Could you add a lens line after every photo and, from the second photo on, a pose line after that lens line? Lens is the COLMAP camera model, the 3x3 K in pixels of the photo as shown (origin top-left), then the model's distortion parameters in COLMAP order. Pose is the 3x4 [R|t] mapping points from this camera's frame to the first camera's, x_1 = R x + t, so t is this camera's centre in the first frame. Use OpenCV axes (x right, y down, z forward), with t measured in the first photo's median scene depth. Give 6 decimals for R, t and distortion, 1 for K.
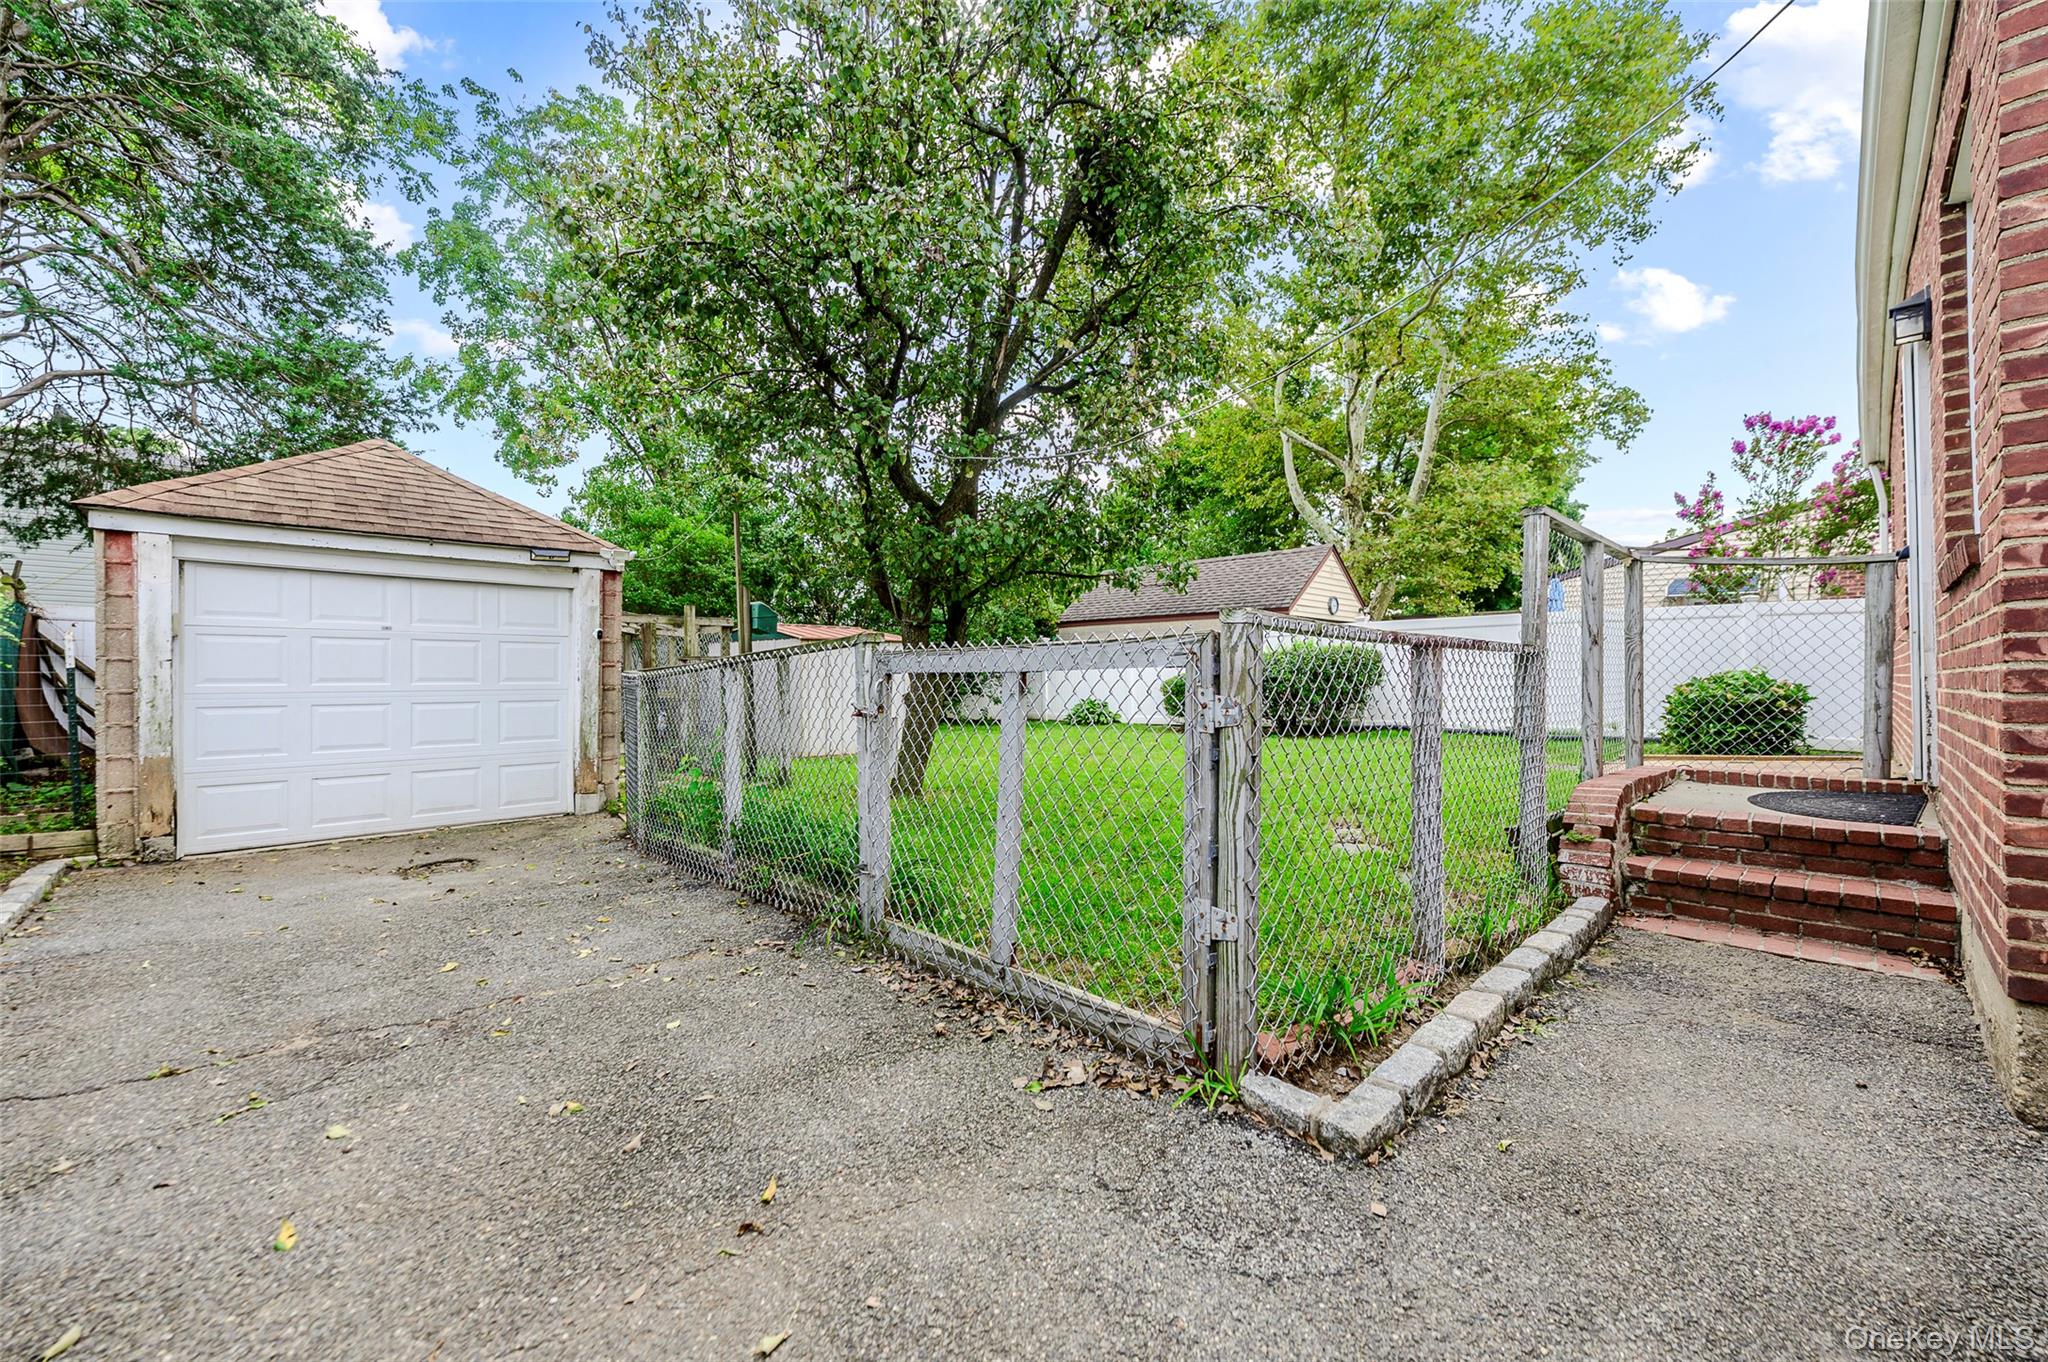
lens RADIAL K [[816.4, 0, 1025.0], [0, 816.4, 681.3], [0, 0, 1]] dist [-0.003781, 0.000008]
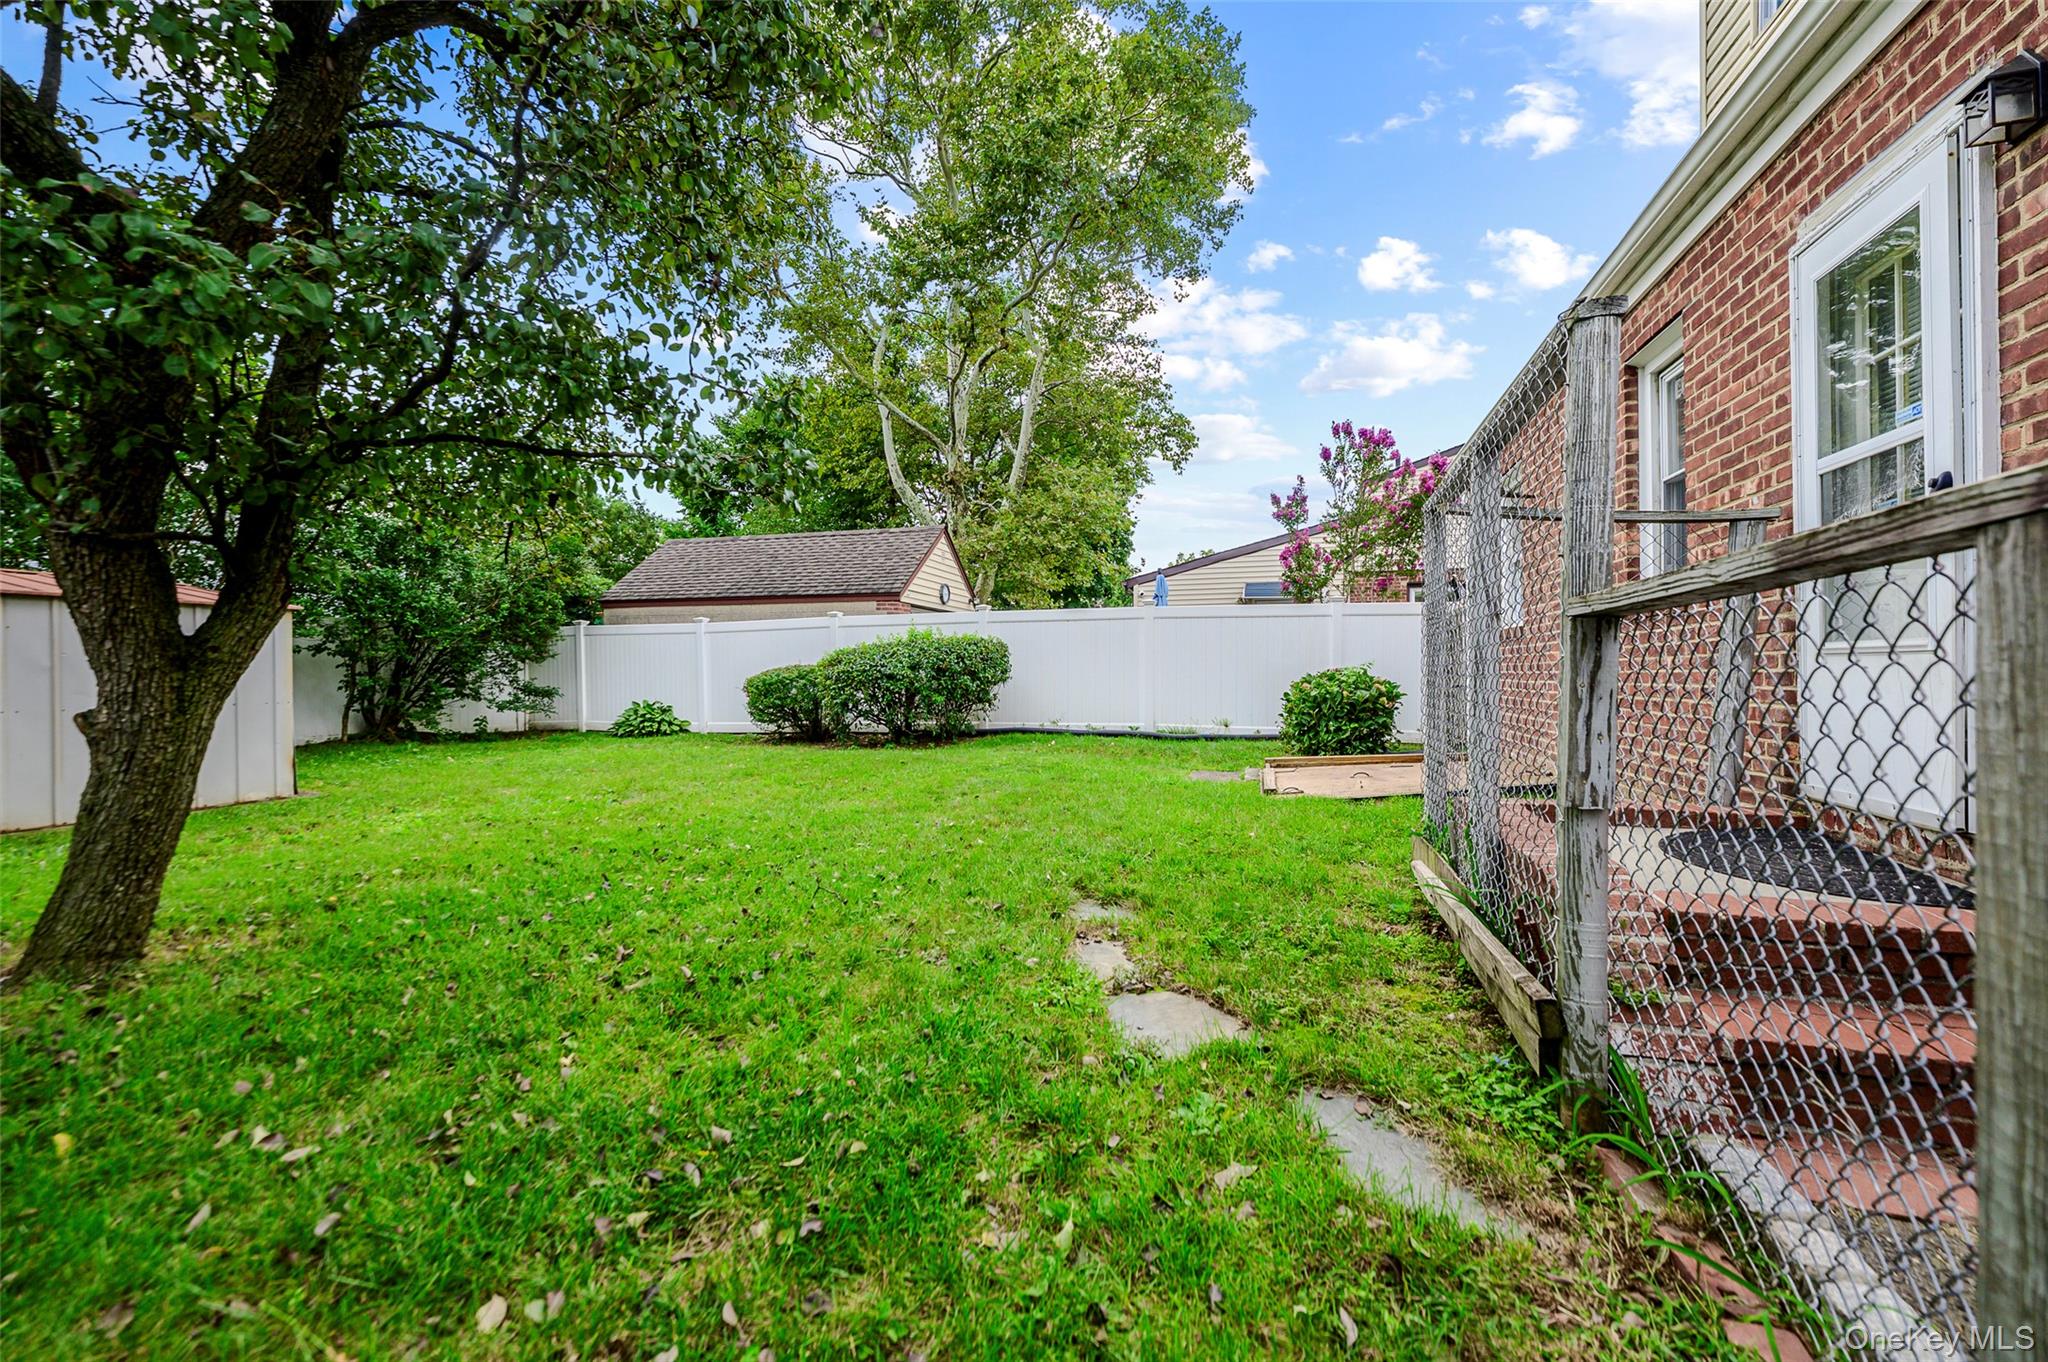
lens RADIAL K [[816.4, 0, 1030.2], [0, 816.4, 678.6], [0, 0, 1]] dist [-0.003781, 0.000008]
pose [[0.876235, -0.000931, 0.481884, 0.023832], [0.000792, 1.000000, 0.000492, -0.000130], [-0.481884, -0.000050, 0.876235, 0.146021]]
